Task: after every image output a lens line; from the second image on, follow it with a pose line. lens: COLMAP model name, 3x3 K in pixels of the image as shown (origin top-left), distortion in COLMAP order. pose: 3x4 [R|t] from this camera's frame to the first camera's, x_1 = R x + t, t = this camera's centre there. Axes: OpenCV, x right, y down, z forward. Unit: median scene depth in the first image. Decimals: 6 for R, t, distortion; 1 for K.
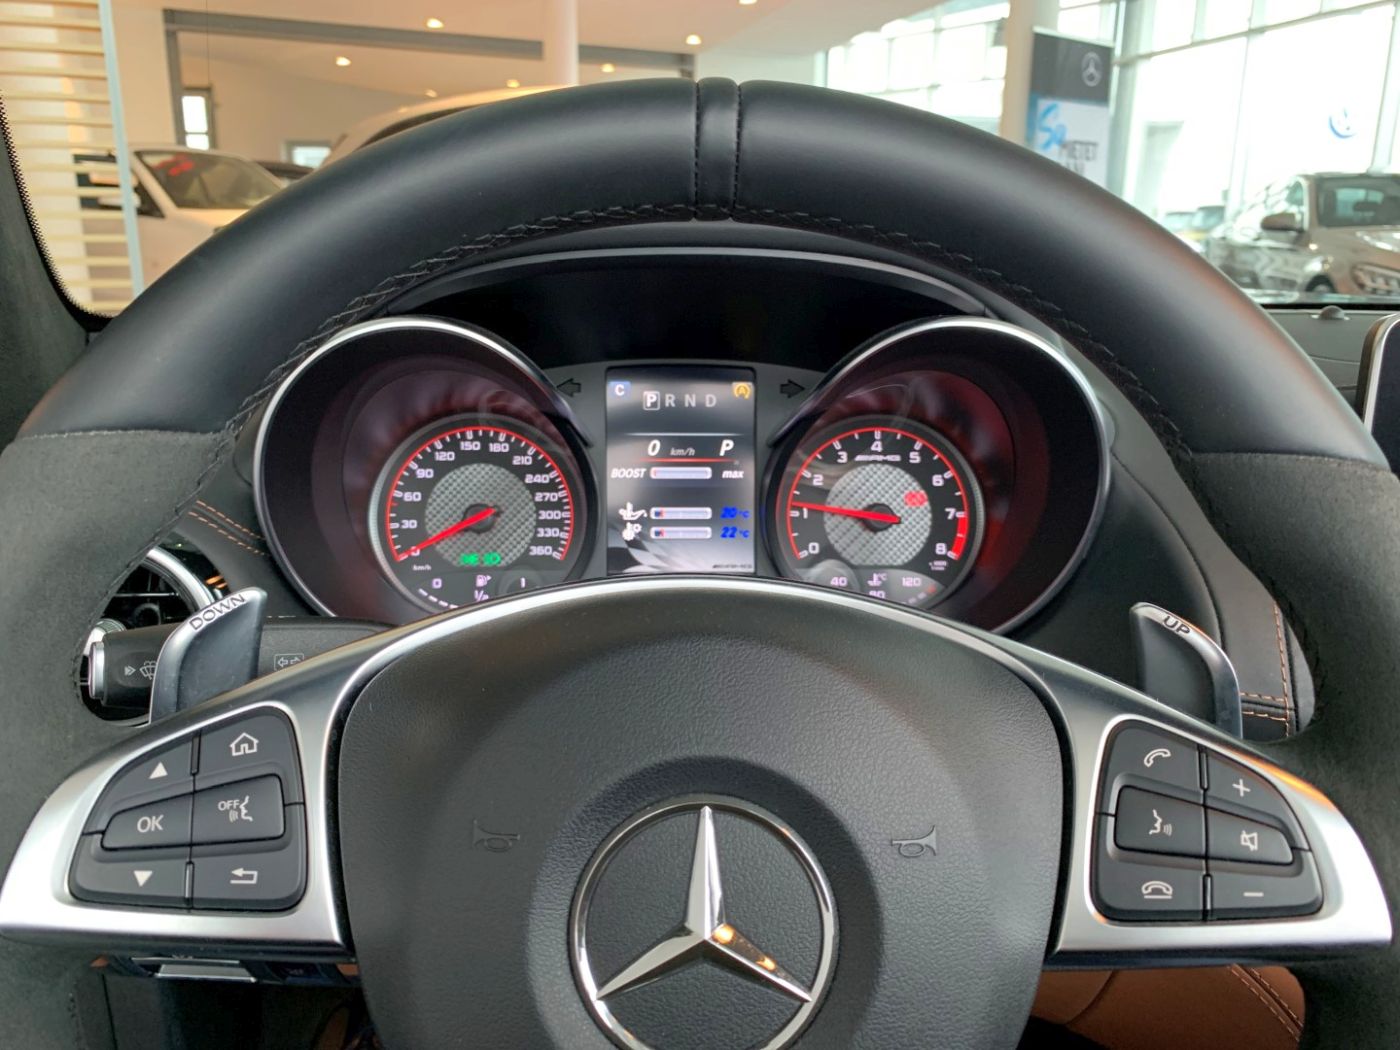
lens RADIAL K [[1042.5, 0, 700.0], [0, 1042.5, 525.0], [0, 0, 1]] dist [0.002452, 0.001220]
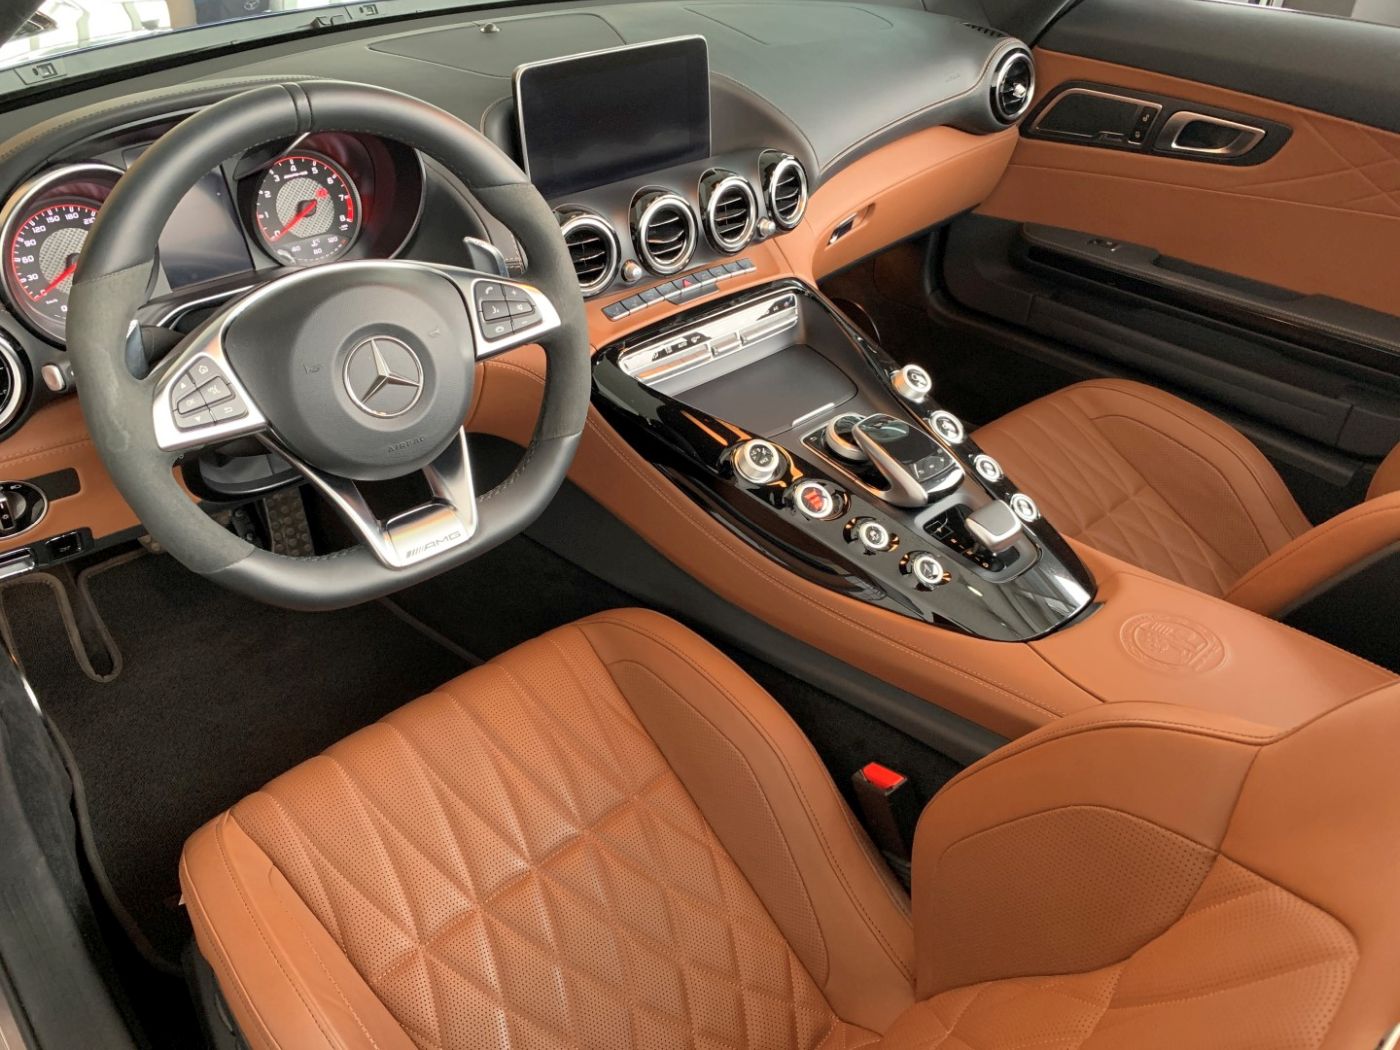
lens RADIAL K [[1054.2, 0, 700.3], [0, 1054.2, 491.2], [0, 0, 1]] dist [0.085764, -0.145204]
pose [[0.751754, -0.360190, 0.552384, -0.526607], [0.146020, 0.907780, 0.393208, -0.194272], [-0.643073, -0.214937, 0.735023, -0.931903]]
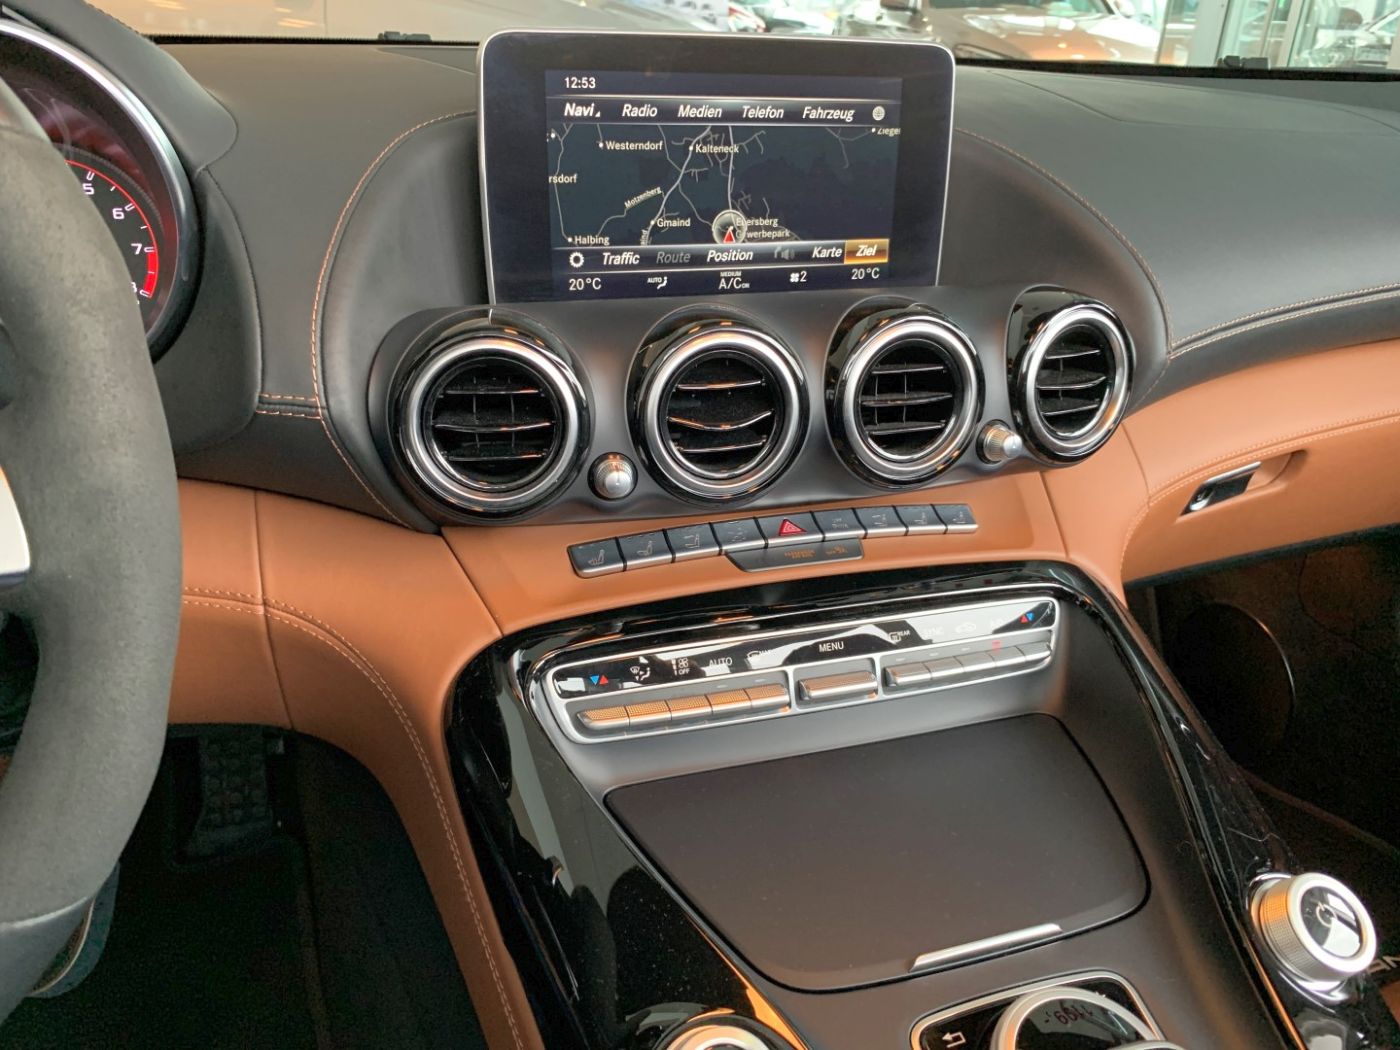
lens RADIAL K [[1054.2, 0, 700.3], [0, 1054.2, 491.2], [0, 0, 1]] dist [0.085764, -0.145204]
pose [[0.956642, -0.082124, 0.279448, 0.459020], [0.036420, 0.985625, 0.164976, 0.068967], [-0.288980, -0.147645, 0.945881, -0.126071]]
